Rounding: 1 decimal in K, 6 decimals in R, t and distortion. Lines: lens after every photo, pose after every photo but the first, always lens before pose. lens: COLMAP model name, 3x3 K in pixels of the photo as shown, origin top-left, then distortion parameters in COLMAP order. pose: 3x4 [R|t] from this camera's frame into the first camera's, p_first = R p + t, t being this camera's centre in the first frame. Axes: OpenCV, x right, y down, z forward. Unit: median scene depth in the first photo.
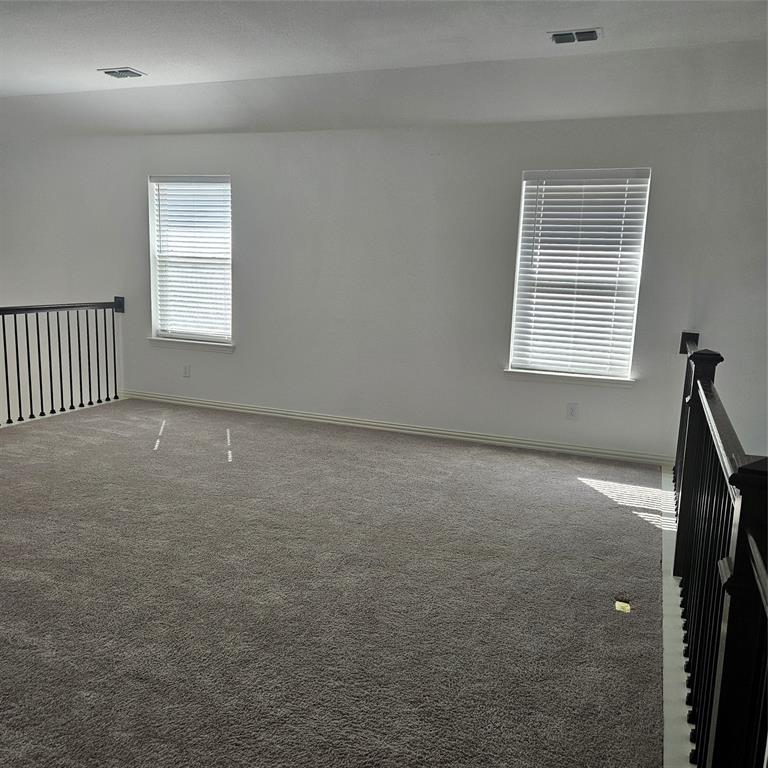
lens RADIAL K [[671.9, 0, 386.9], [0, 671.9, 386.1], [0, 0, 1]] dist [0.018761, -0.008768]
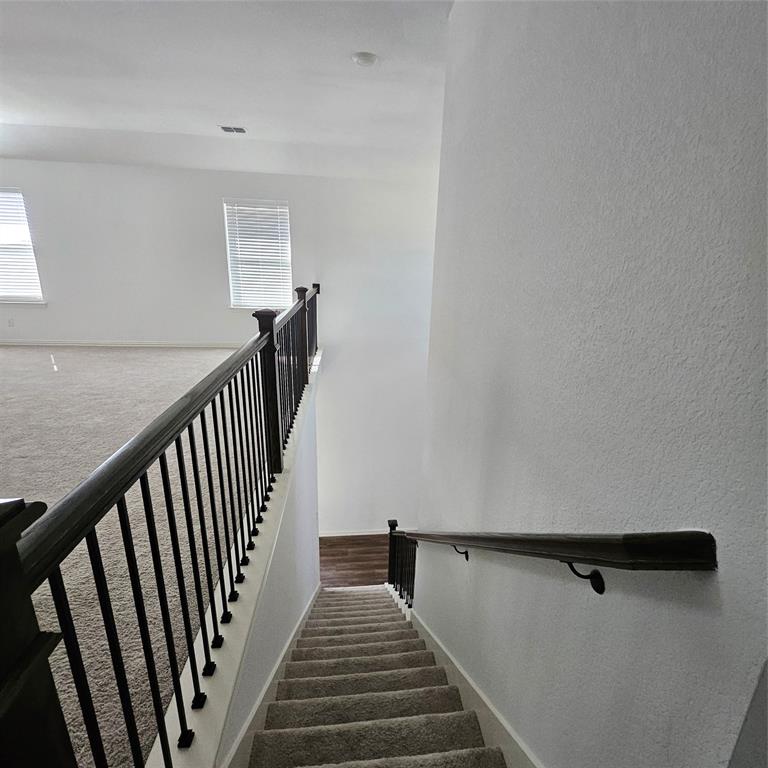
lens RADIAL K [[403.7, 0, 390.6], [0, 403.7, 380.6], [0, 0, 1]] dist [0.009922, -0.005502]
pose [[0.887304, -0.137742, 0.440135, 0.055337], [0.078669, 0.985575, 0.149844, 0.051195], [-0.454426, -0.098332, 0.885340, -0.273928]]
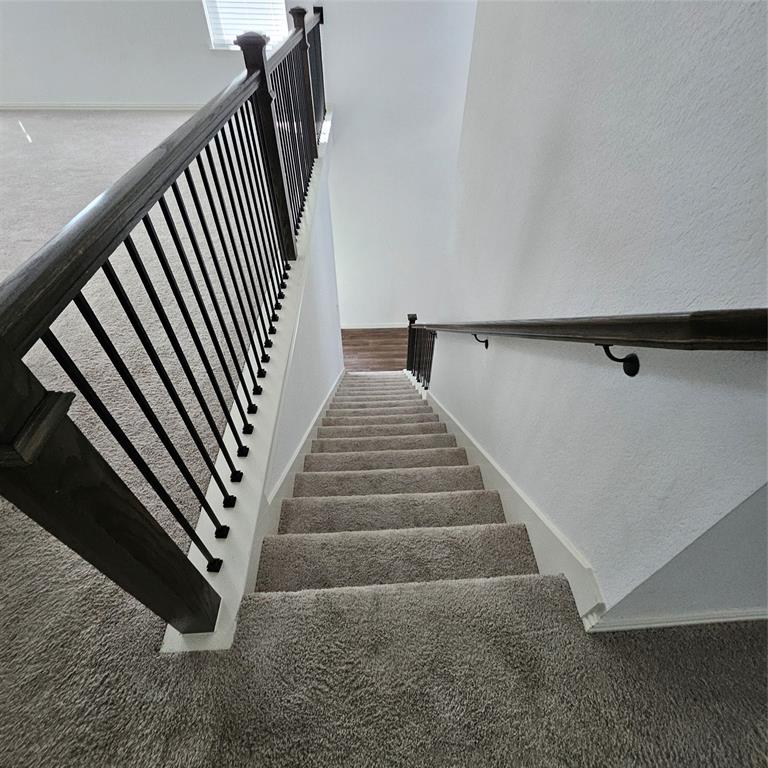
lens RADIAL K [[403.7, 0, 391.0], [0, 403.7, 386.7], [0, 0, 1]] dist [0.009922, -0.005502]
pose [[0.908146, -0.308426, 0.283098, 0.061704], [0.082223, 0.794438, 0.601753, 0.070917], [-0.410500, -0.523203, 0.746826, -0.254605]]
